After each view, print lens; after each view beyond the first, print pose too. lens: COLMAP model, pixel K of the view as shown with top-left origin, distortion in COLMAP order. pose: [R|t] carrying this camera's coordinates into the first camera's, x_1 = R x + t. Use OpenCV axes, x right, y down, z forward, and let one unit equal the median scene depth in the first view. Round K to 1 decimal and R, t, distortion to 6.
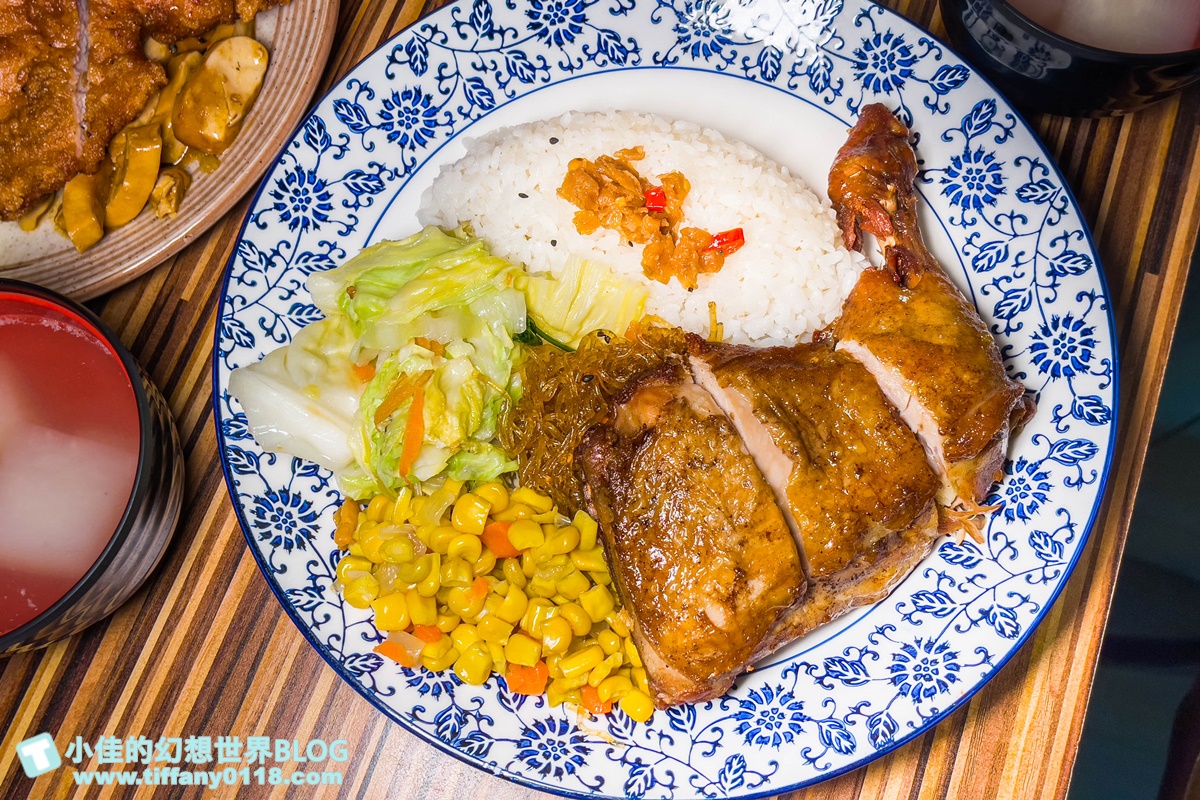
lens RADIAL K [[1120.8, 0, 604.6], [0, 1120.8, 368.3], [0, 0, 1]] dist [0.023607, 0.002741]
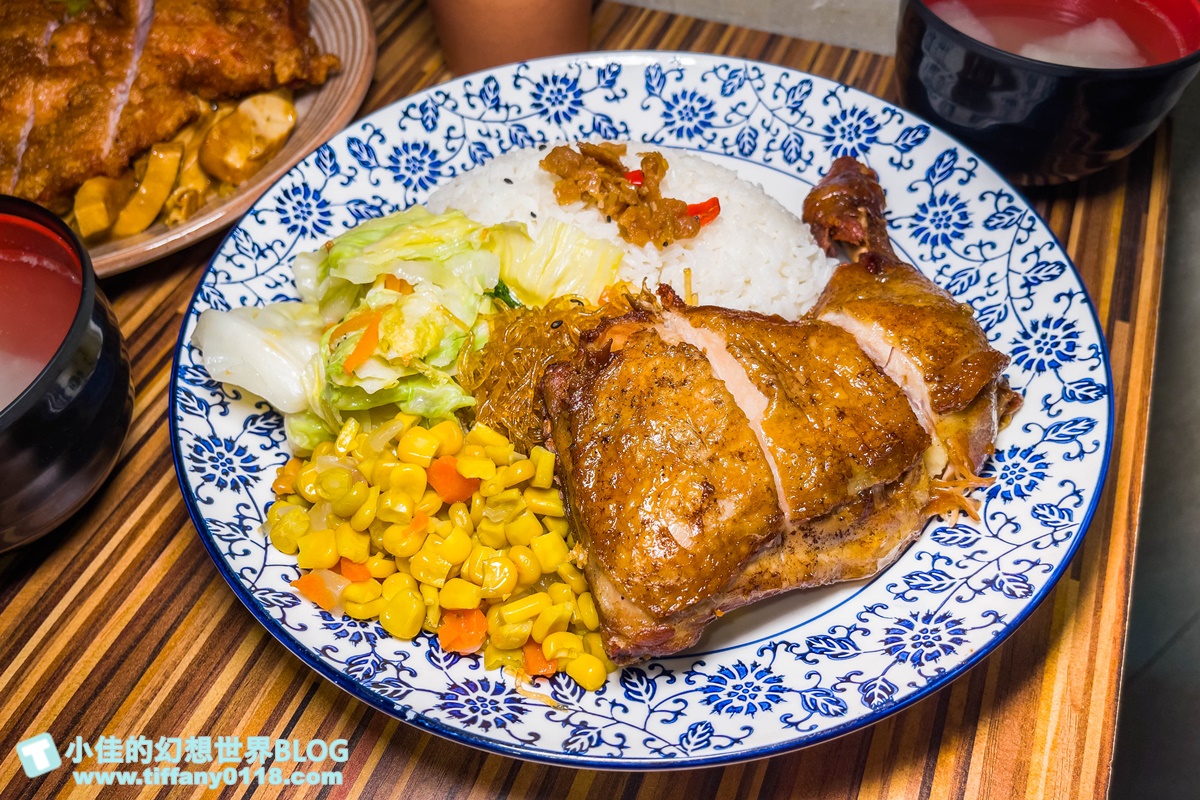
lens RADIAL K [[919.7, 0, 601.6], [0, 919.7, 426.8], [0, 0, 1]] dist [0.013400, 0.006304]
pose [[0.998558, 0.048126, -0.023794, 0.045646], [-0.053244, 0.944562, -0.323988, 0.337756], [0.006883, 0.324787, 0.945762, 0.267904]]
